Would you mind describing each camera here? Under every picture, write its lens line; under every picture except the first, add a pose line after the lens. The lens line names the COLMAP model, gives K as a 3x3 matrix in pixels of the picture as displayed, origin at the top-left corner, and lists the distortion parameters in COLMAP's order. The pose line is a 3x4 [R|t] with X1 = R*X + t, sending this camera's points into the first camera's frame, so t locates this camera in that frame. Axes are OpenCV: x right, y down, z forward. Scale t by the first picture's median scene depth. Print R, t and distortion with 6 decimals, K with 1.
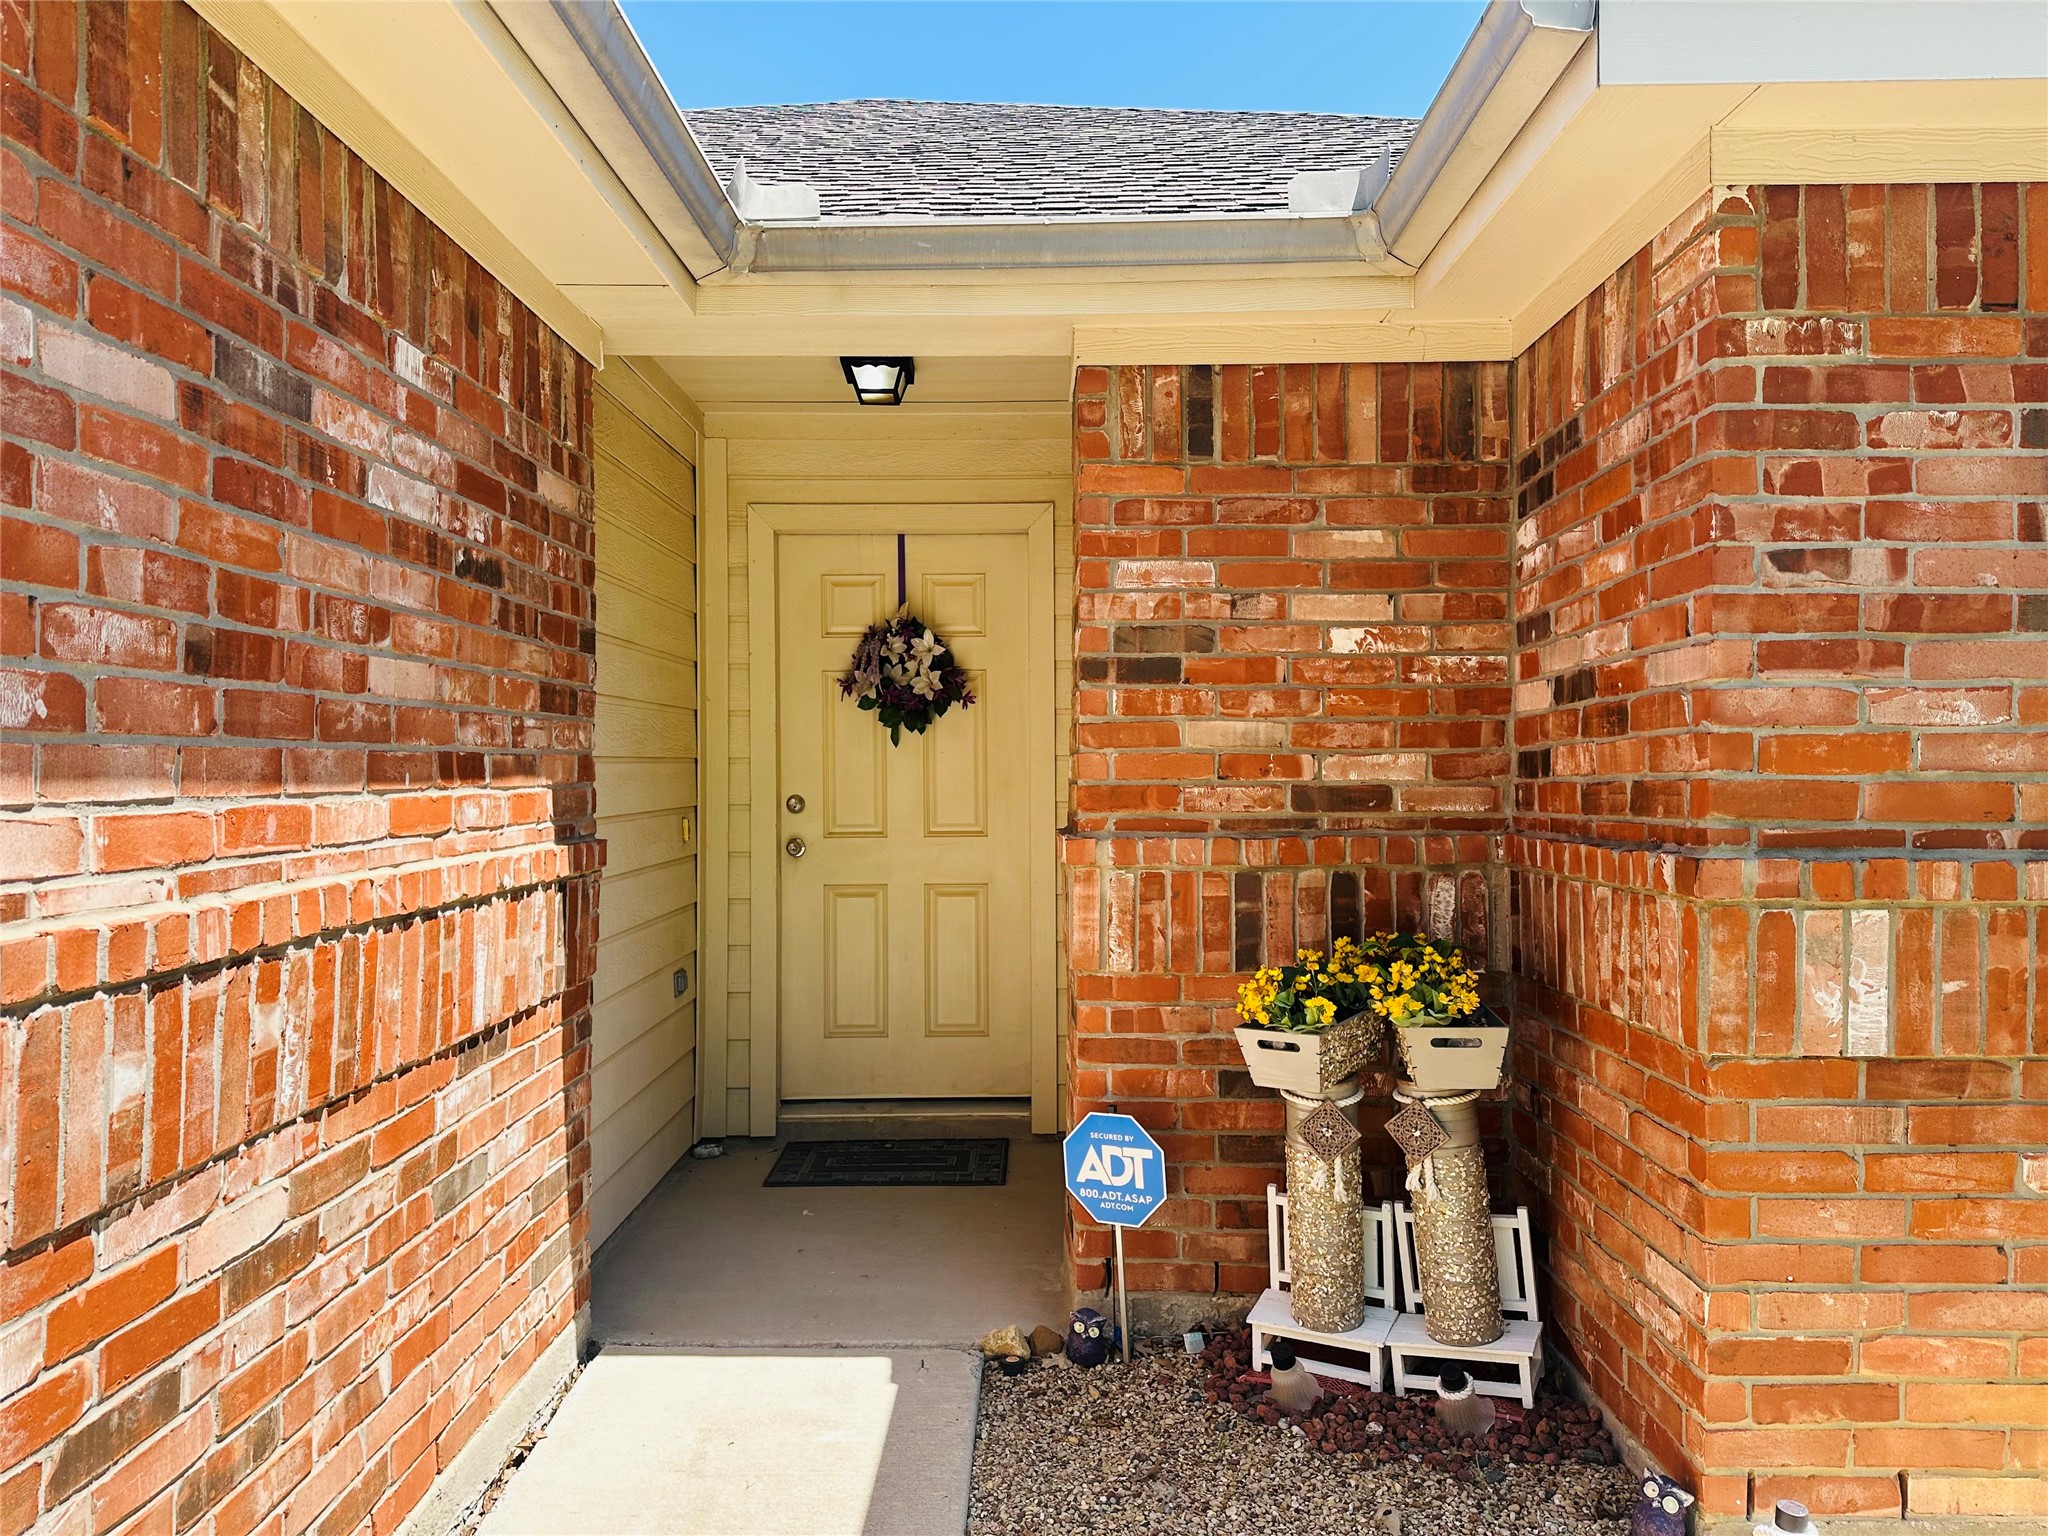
lens RADIAL K [[1440.4, 0, 1030.4], [0, 1440.4, 748.7], [0, 0, 1]] dist [-0.009141, -0.004156]
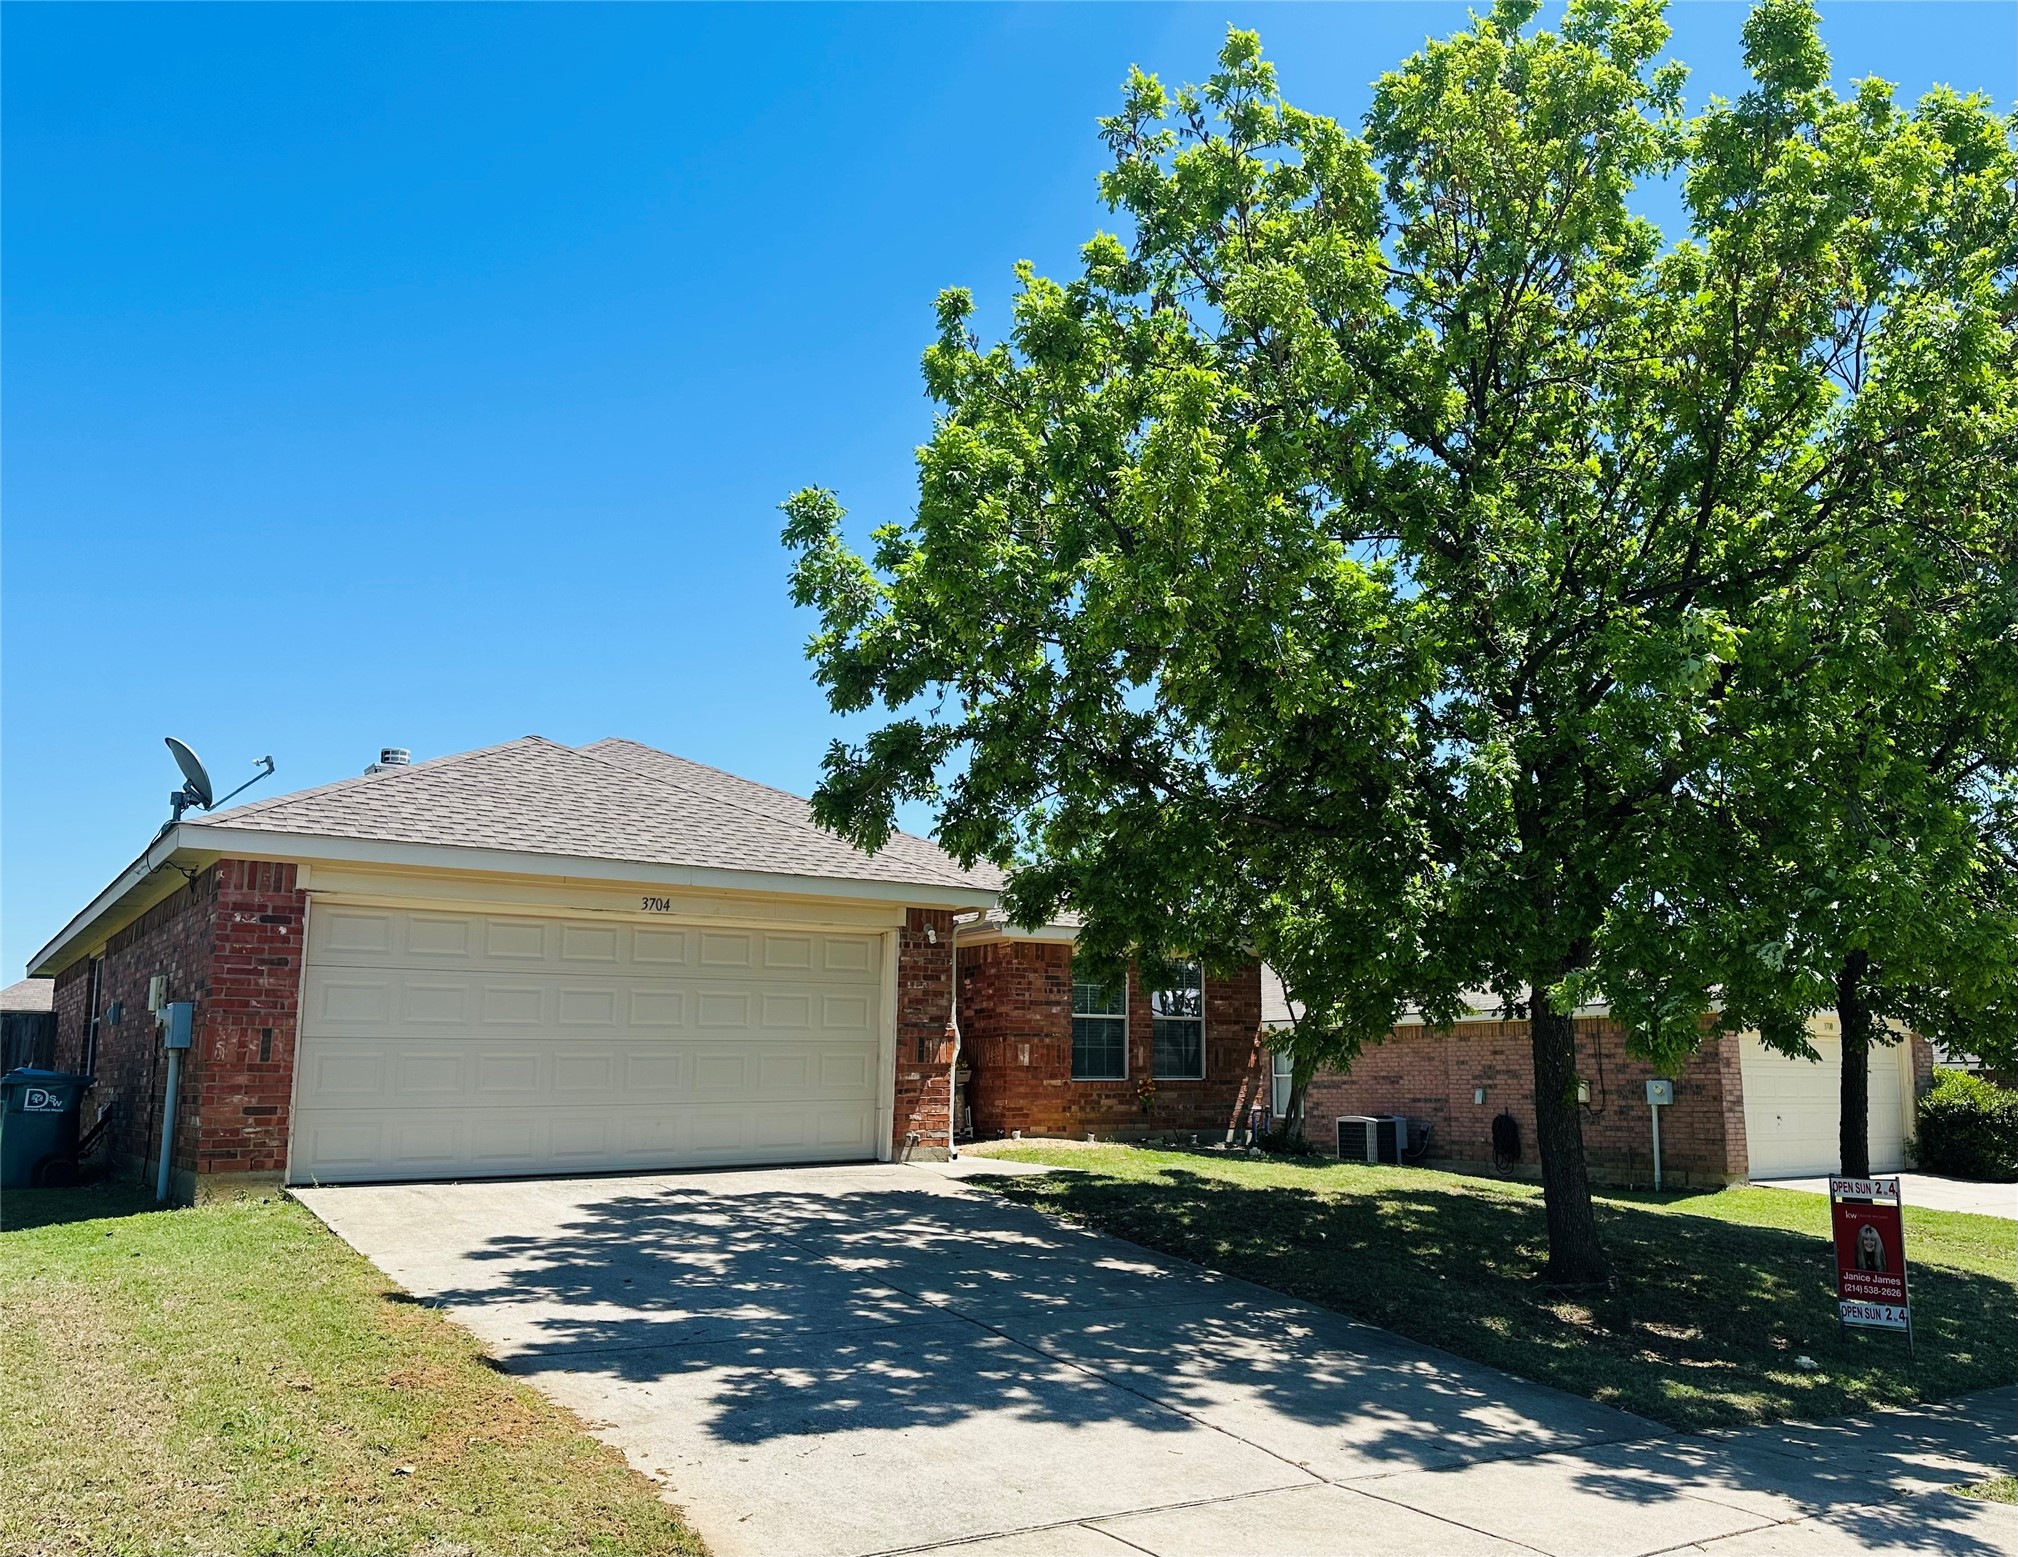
lens RADIAL K [[1618.3, 0, 1012.1], [0, 1618.3, 783.2], [0, 0, 1]] dist [-0.007395, -0.000491]
pose [[0.827276, 0.104837, 0.551927, -4.010043], [-0.011277, 0.985335, -0.170260, 0.200255], [-0.561682, 0.134628, 0.816326, -5.644600]]
